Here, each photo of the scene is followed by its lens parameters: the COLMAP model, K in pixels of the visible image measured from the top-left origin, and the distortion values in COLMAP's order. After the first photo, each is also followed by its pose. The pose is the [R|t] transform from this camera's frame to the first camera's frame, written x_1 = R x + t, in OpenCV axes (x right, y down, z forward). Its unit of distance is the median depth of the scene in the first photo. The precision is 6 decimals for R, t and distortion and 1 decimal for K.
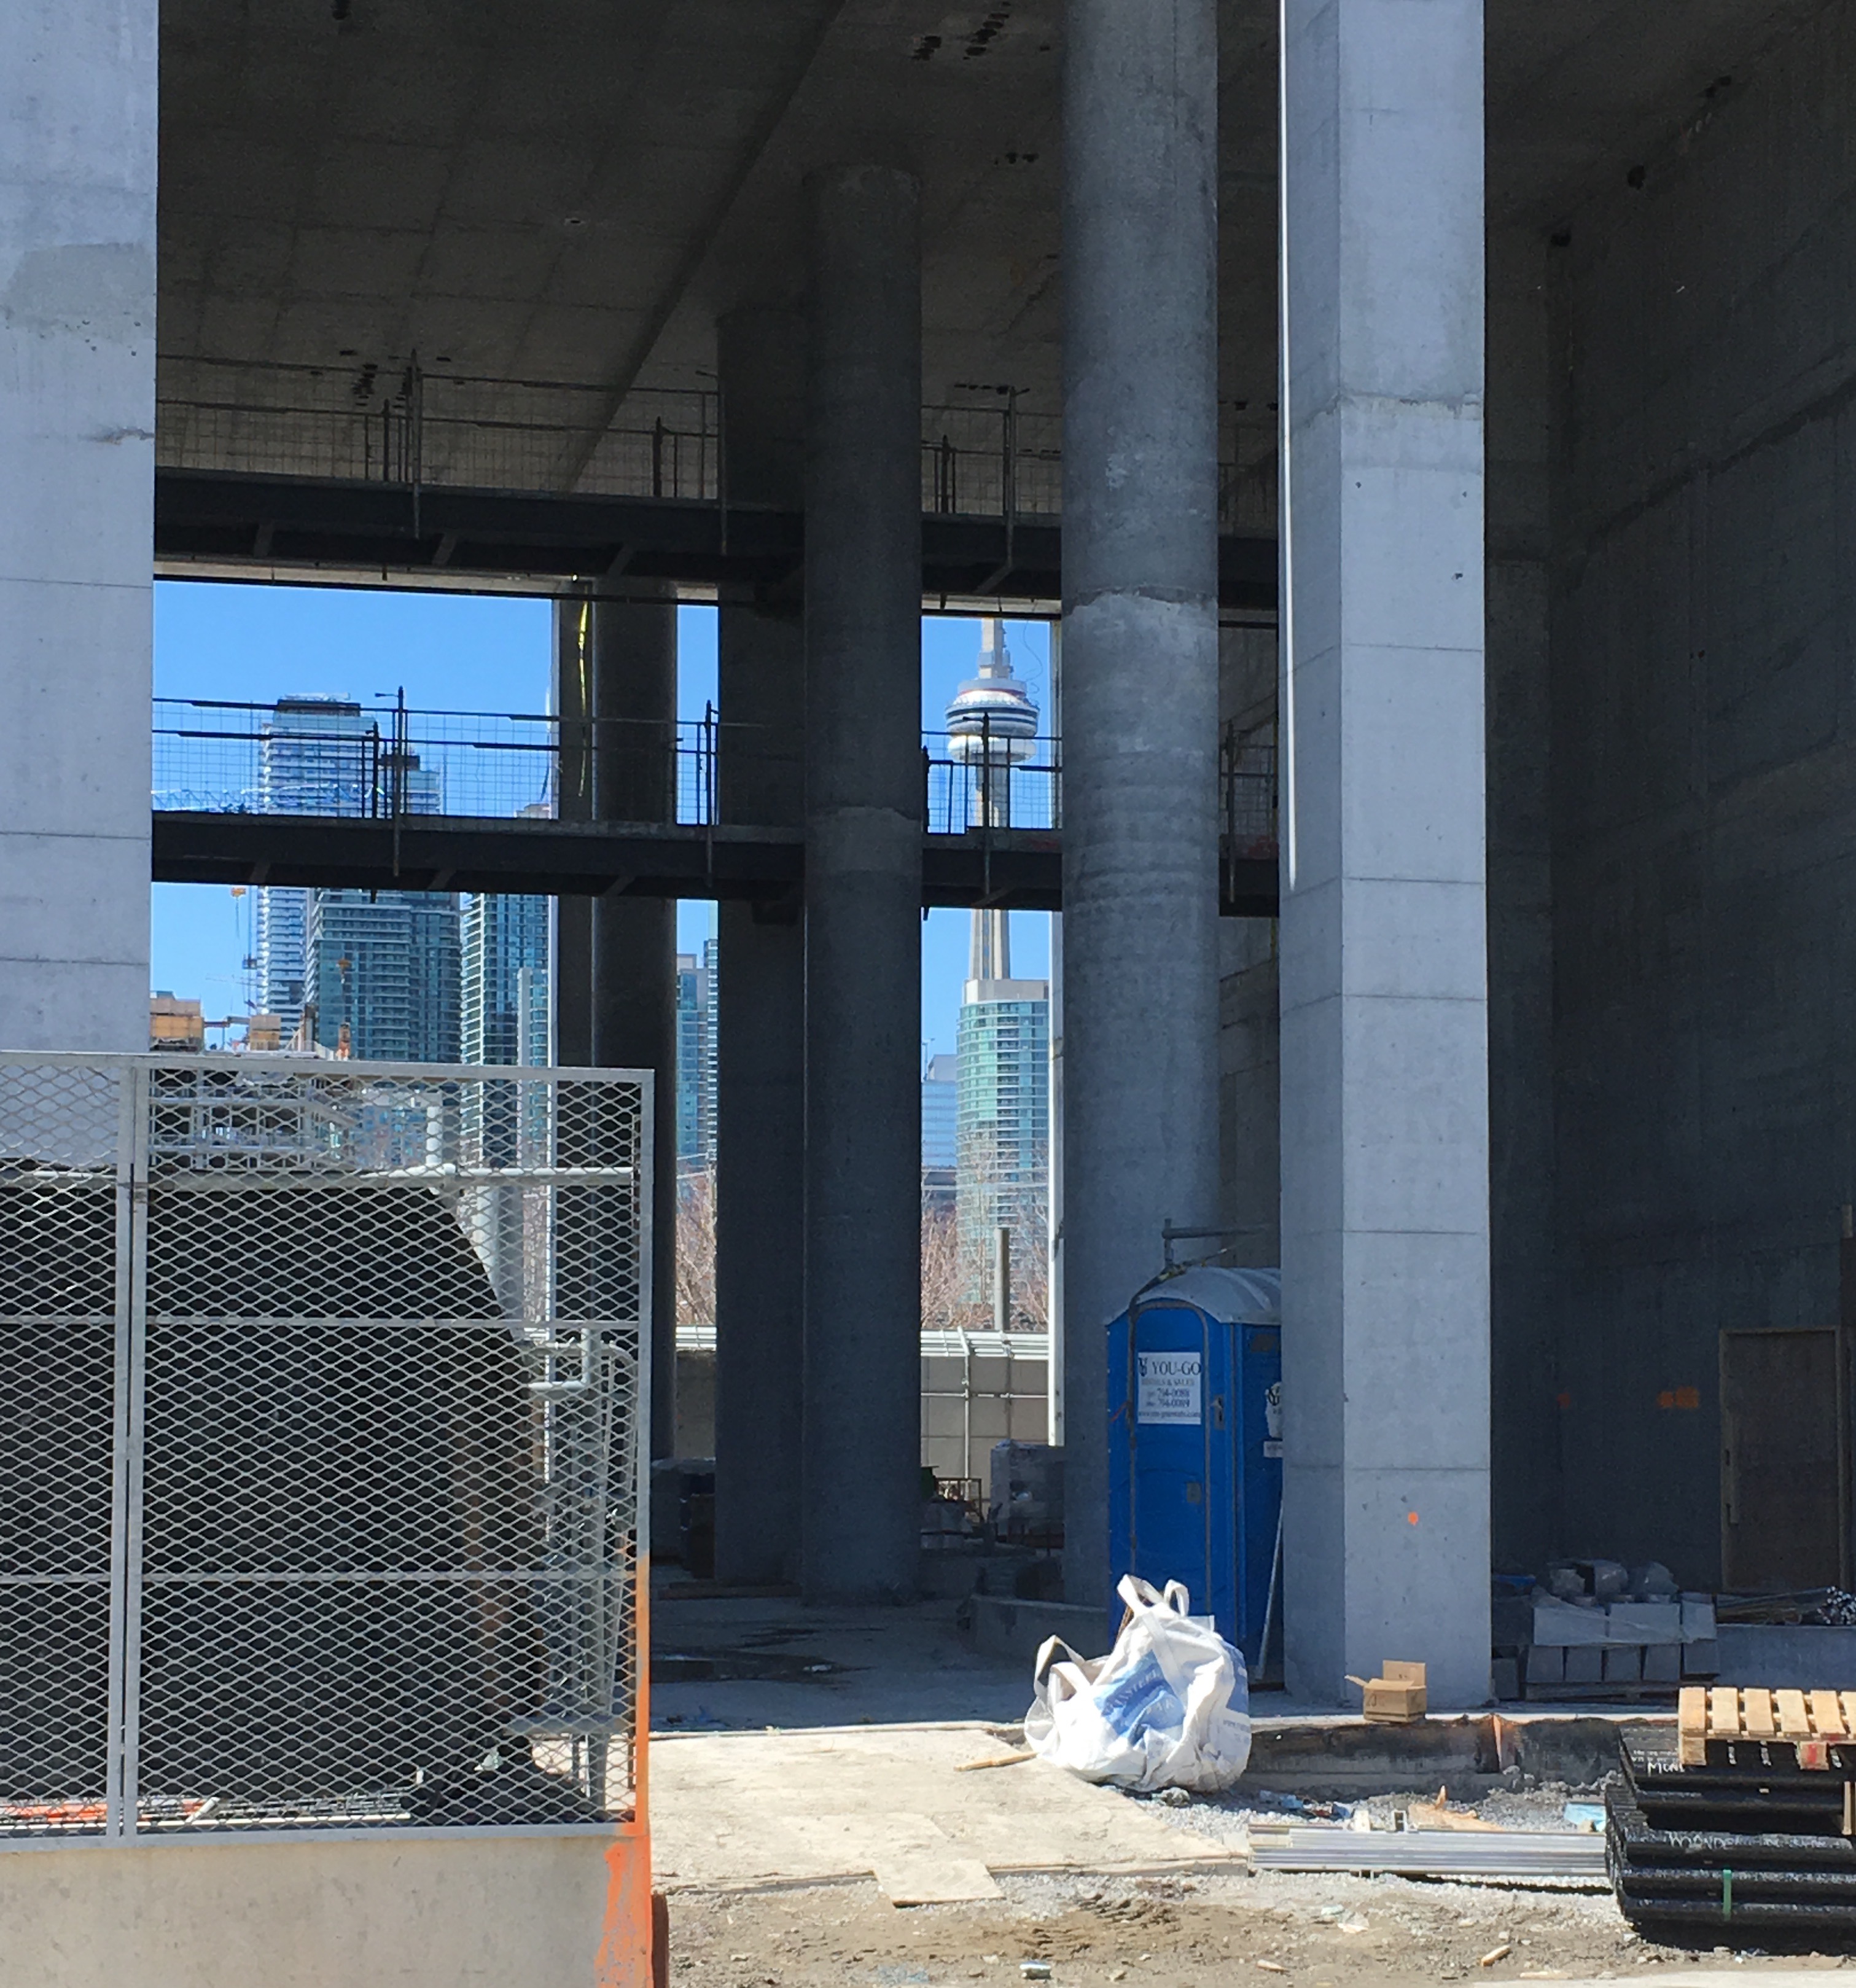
lens RADIAL K [[3733.3, 0, 928.0], [0, 3733.3, 994.0], [0, 0, 1]] dist [0.038013, 0.098399]
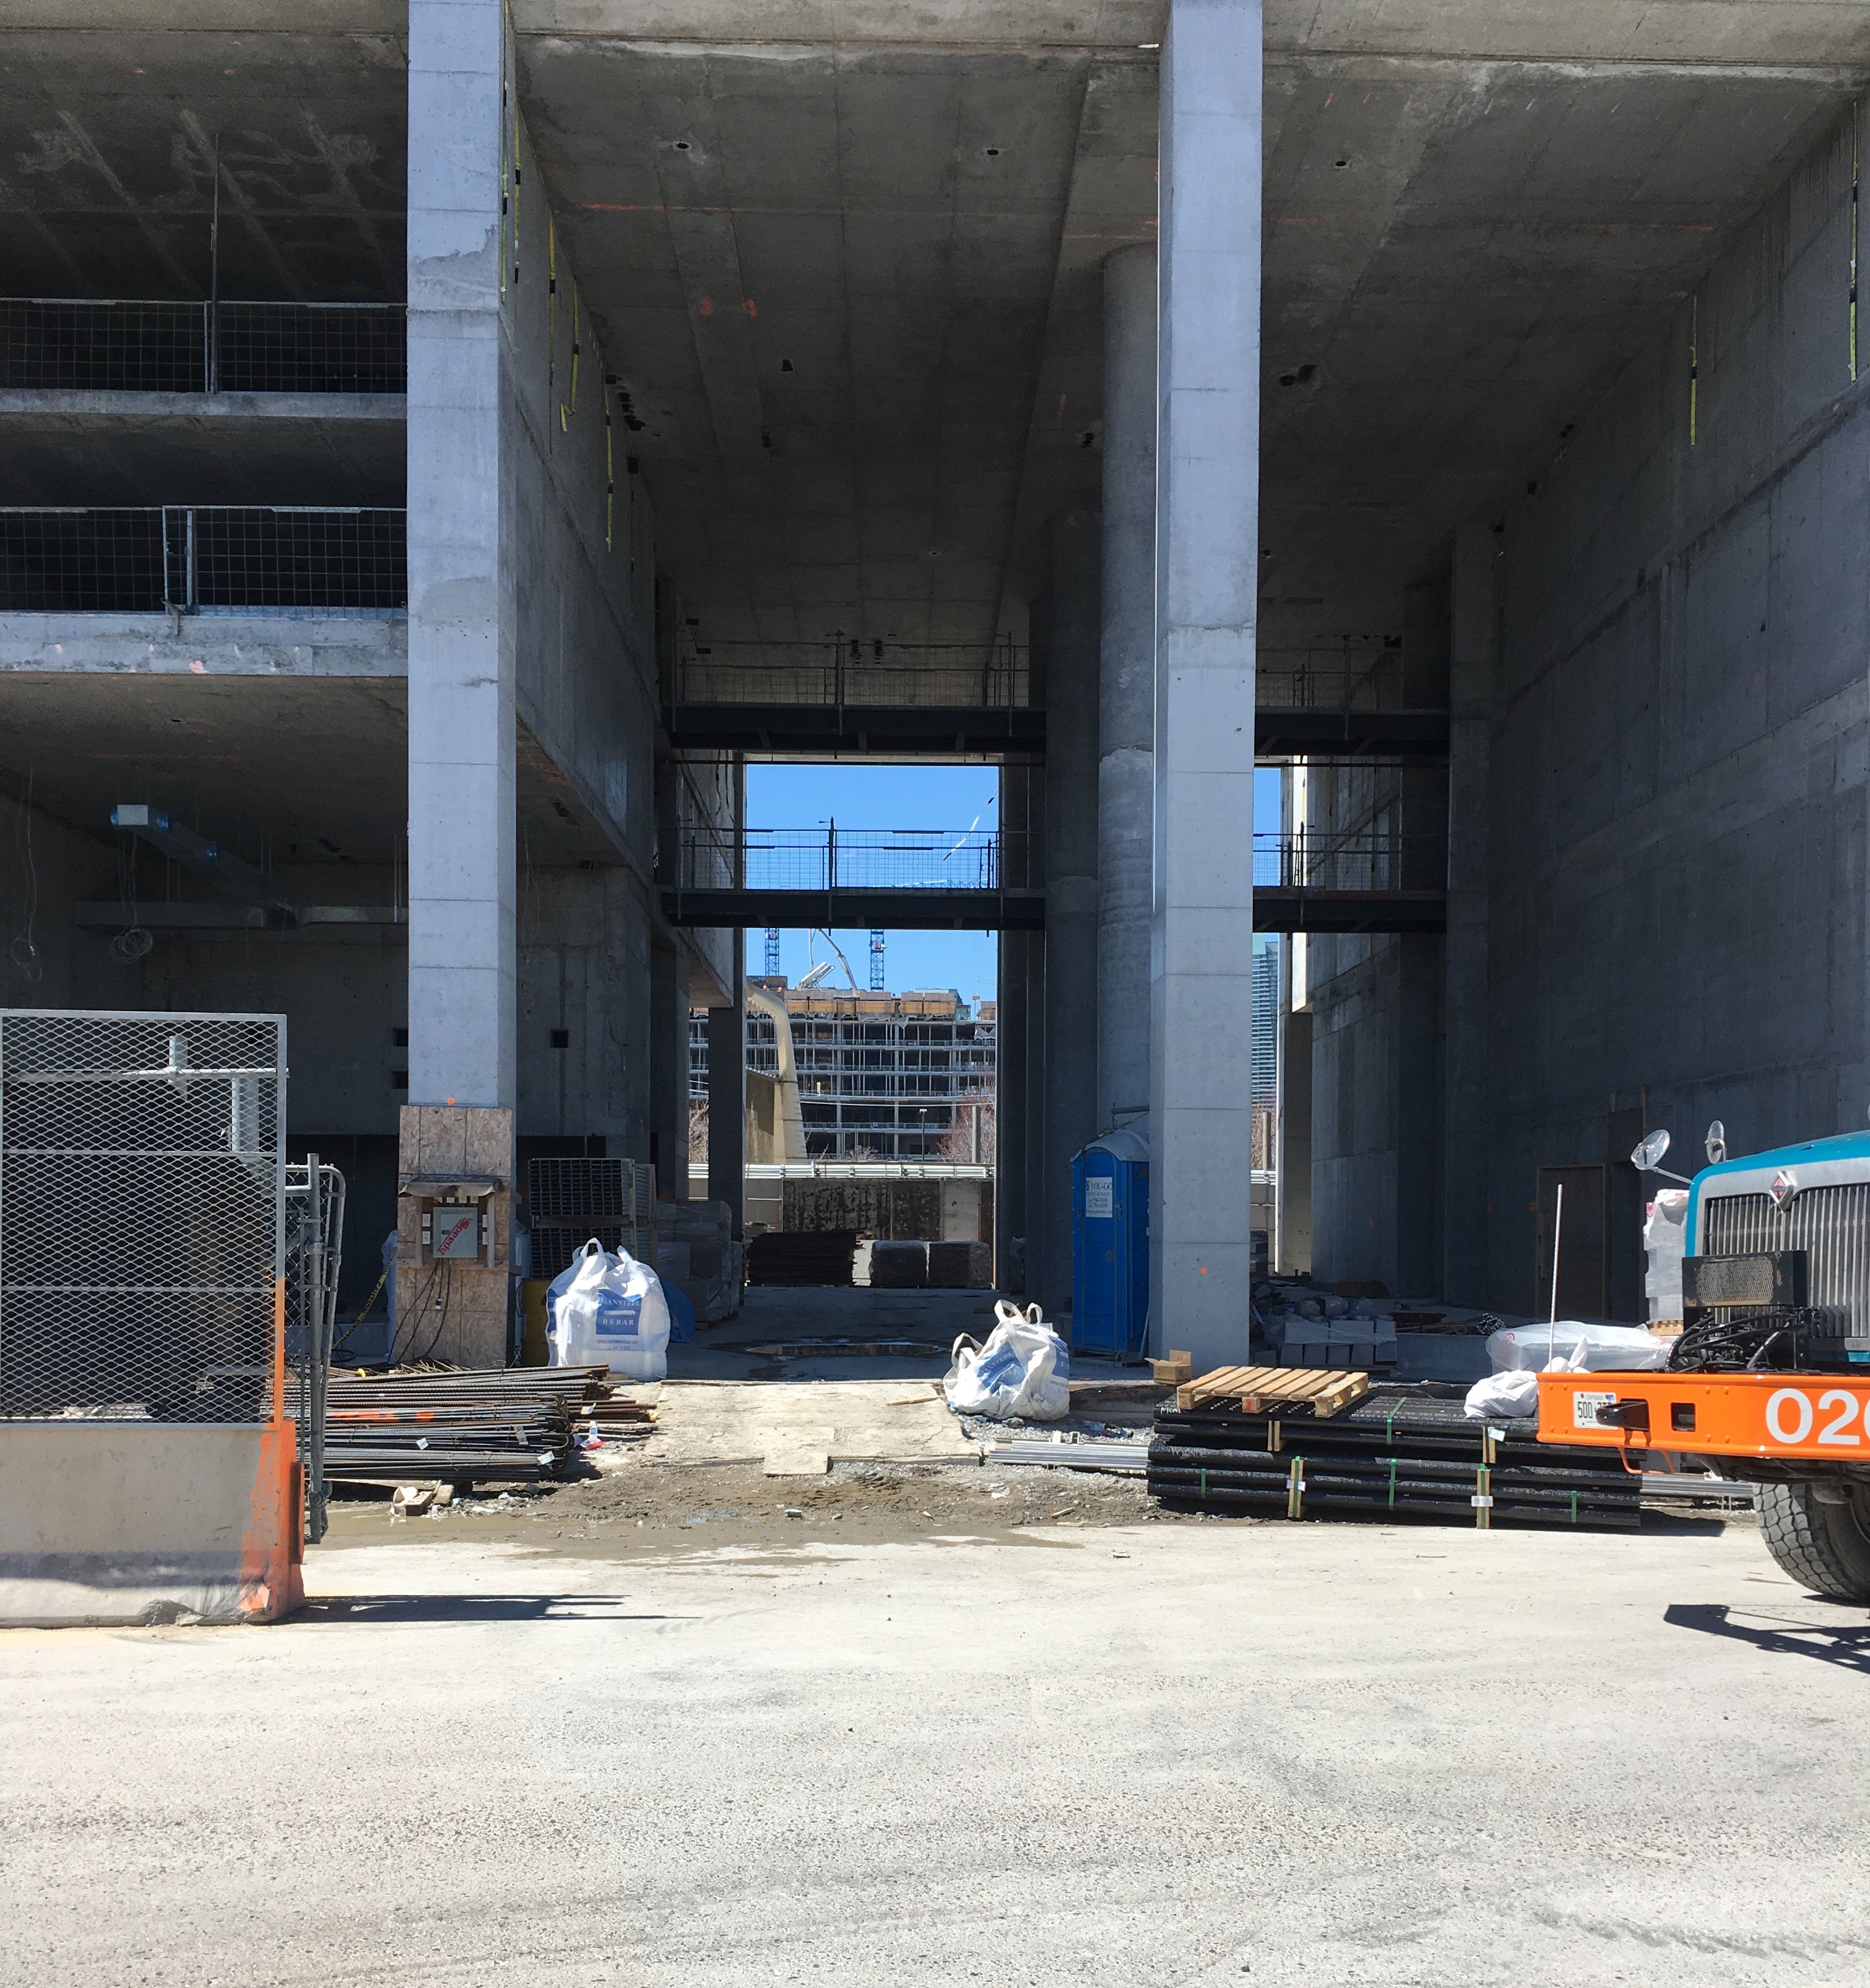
lens RADIAL K [[2044.6, 0, 932.4], [0, 2044.6, 1104.9], [0, 0, 1]] dist [0.054489, -0.012590]
pose [[0.981219, -0.005474, -0.192817, 0.213703], [0.016607, 0.998283, 0.056168, 0.006623], [0.192179, -0.058316, 0.979626, 0.038528]]
